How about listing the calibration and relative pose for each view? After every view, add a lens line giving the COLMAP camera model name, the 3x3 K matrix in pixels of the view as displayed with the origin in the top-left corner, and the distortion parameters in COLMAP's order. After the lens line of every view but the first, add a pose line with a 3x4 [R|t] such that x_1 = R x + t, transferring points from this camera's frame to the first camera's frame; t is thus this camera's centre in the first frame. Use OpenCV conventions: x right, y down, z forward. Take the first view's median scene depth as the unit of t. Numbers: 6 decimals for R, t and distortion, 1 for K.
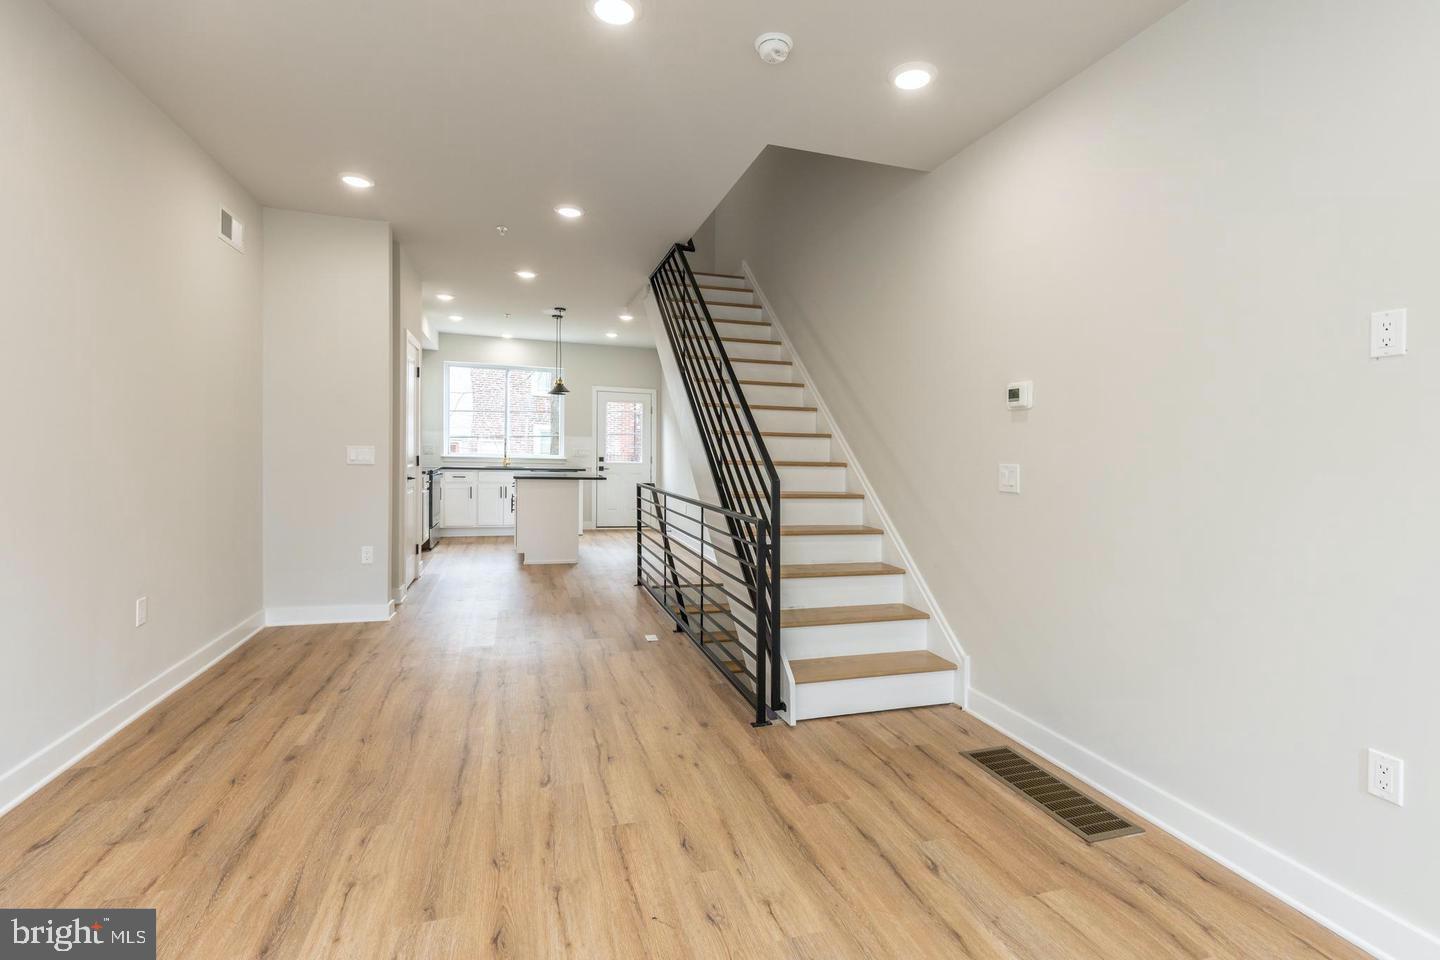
lens RADIAL K [[647.9, 0, 735.9], [0, 647.9, 459.8], [0, 0, 1]] dist [0.007208, -0.001419]
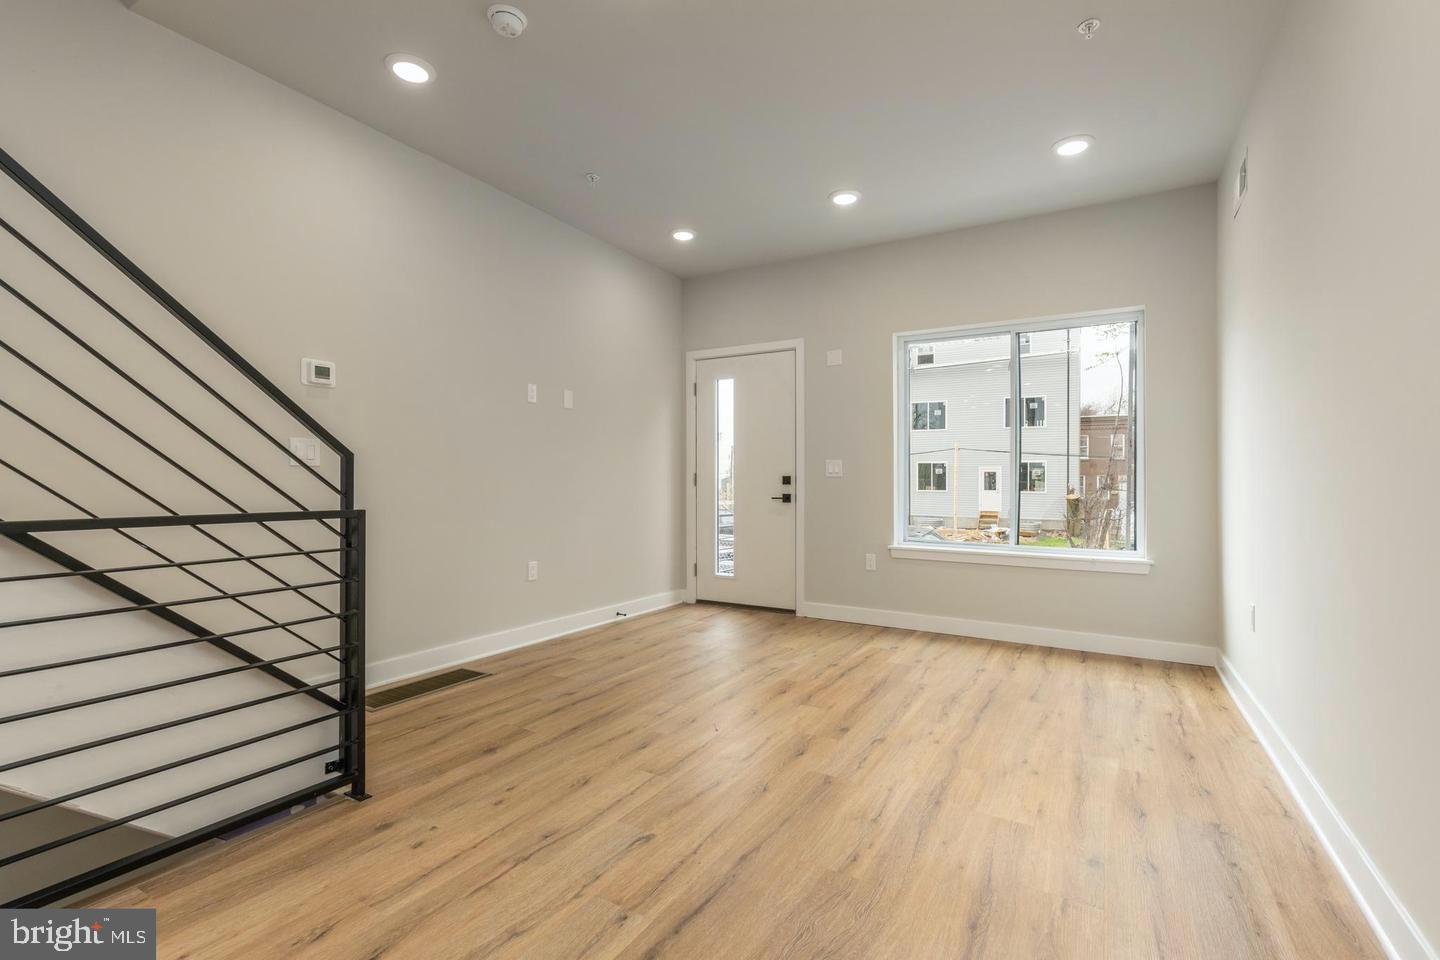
lens RADIAL K [[647.9, 0, 716.6], [0, 647.9, 469.9], [0, 0, 1]] dist [0.007208, -0.001419]
pose [[-0.643230, -0.017250, 0.765478, -0.923590], [-0.014807, 0.999839, 0.010089, 0.043834], [-0.765529, -0.004845, -0.643383, 1.415267]]
